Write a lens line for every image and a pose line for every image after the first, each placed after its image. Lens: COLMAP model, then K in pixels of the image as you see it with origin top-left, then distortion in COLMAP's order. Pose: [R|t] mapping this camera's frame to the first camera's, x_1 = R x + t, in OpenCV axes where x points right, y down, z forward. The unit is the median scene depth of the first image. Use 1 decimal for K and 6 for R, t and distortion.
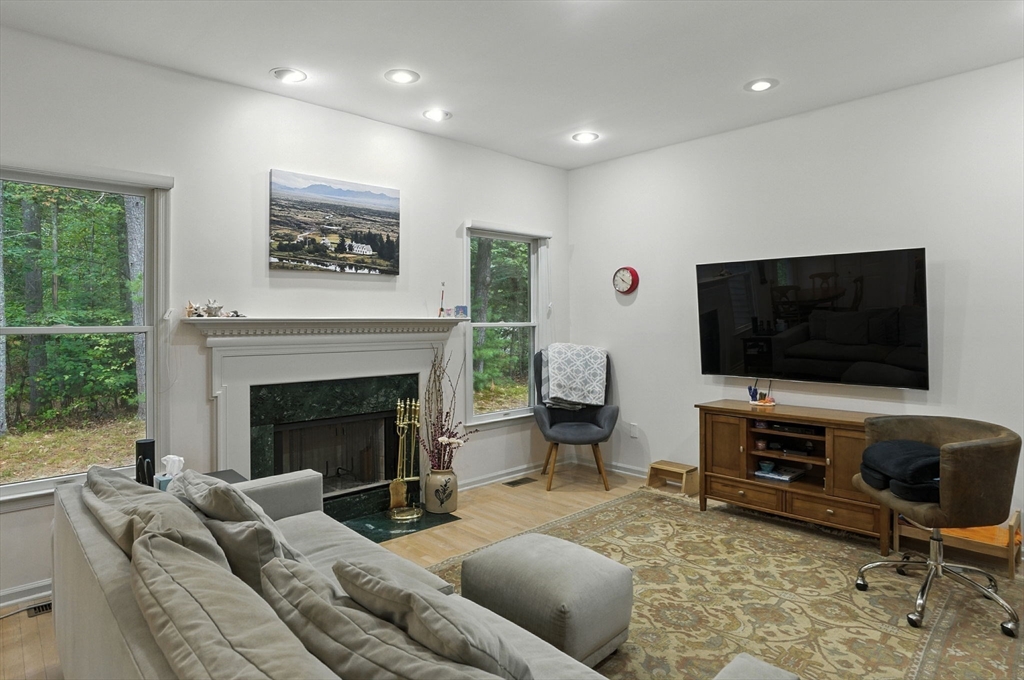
lens RADIAL K [[514.3, 0, 514.2], [0, 514.3, 323.0], [0, 0, 1]] dist [-0.005357, 0.001698]
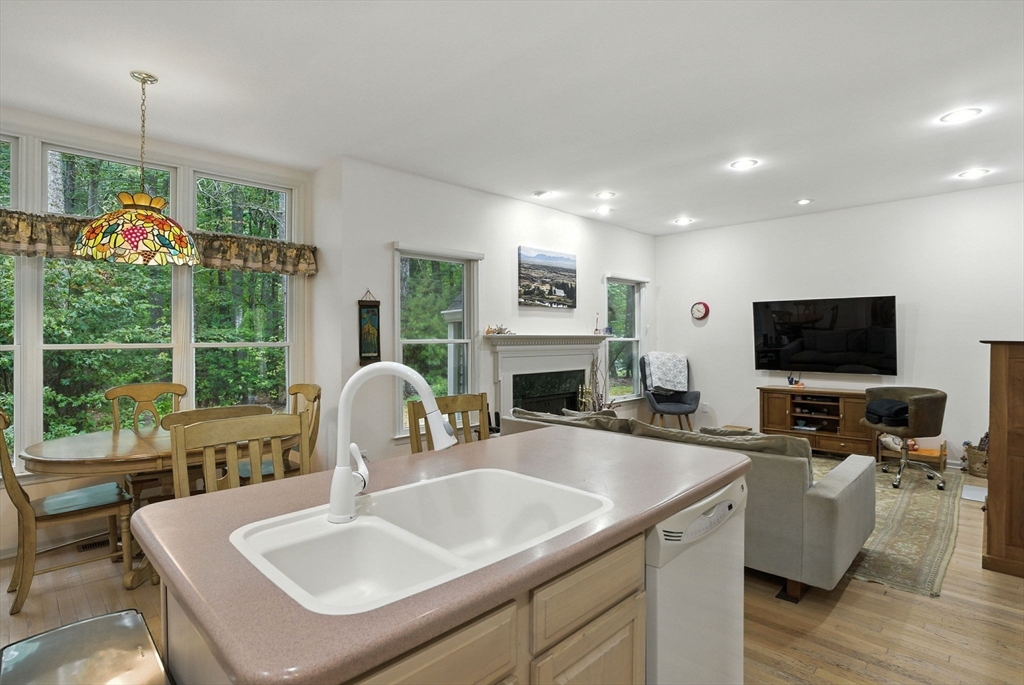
lens RADIAL K [[481.9, 0, 512.0], [0, 481.9, 342.5], [0, 0, 1]] dist [0.000917, -0.000509]
pose [[0.998553, -0.000258, 0.053783, -0.524597], [0.000052, 0.999993, 0.003827, 0.008477], [-0.053784, -0.003819, 0.998545, -0.512468]]
